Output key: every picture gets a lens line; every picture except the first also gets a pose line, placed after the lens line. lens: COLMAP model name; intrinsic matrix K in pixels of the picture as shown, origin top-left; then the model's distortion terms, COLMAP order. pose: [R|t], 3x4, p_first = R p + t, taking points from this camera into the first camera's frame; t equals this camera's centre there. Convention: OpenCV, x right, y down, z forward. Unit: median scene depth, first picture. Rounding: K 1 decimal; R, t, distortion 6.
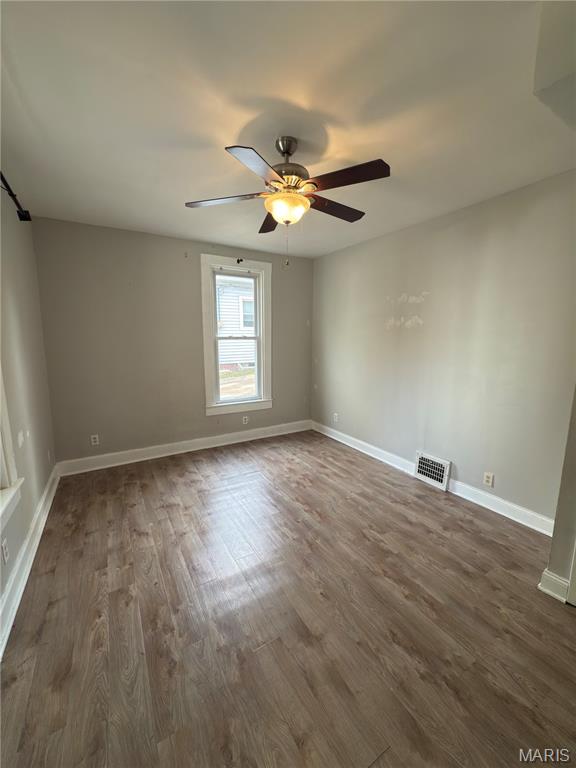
lens RADIAL K [[305.7, 0, 289.5], [0, 305.7, 382.7], [0, 0, 1]] dist [-0.001607, -0.000506]
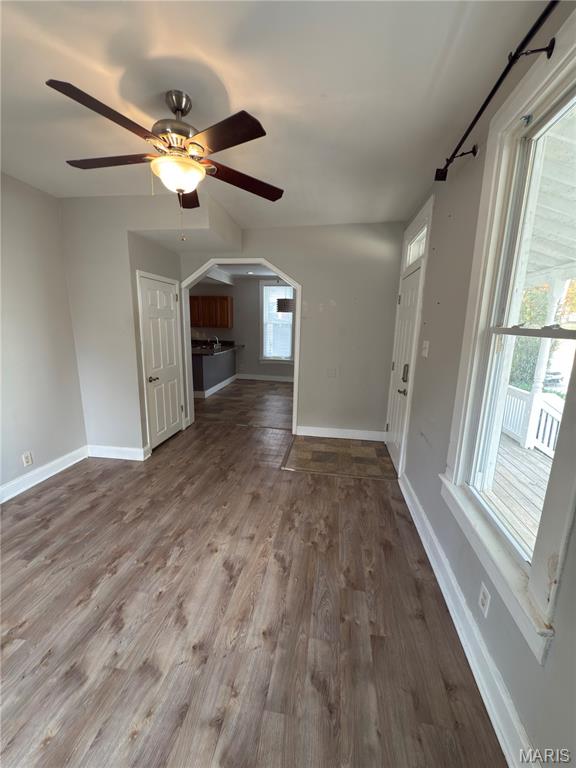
lens RADIAL K [[305.7, 0, 289.6], [0, 305.7, 382.6], [0, 0, 1]] dist [-0.001607, -0.000506]
pose [[-0.769943, -0.138697, 0.622858, -0.788175], [0.076574, 0.948957, 0.305968, -0.215504], [-0.633502, 0.283273, -0.720022, 1.424066]]
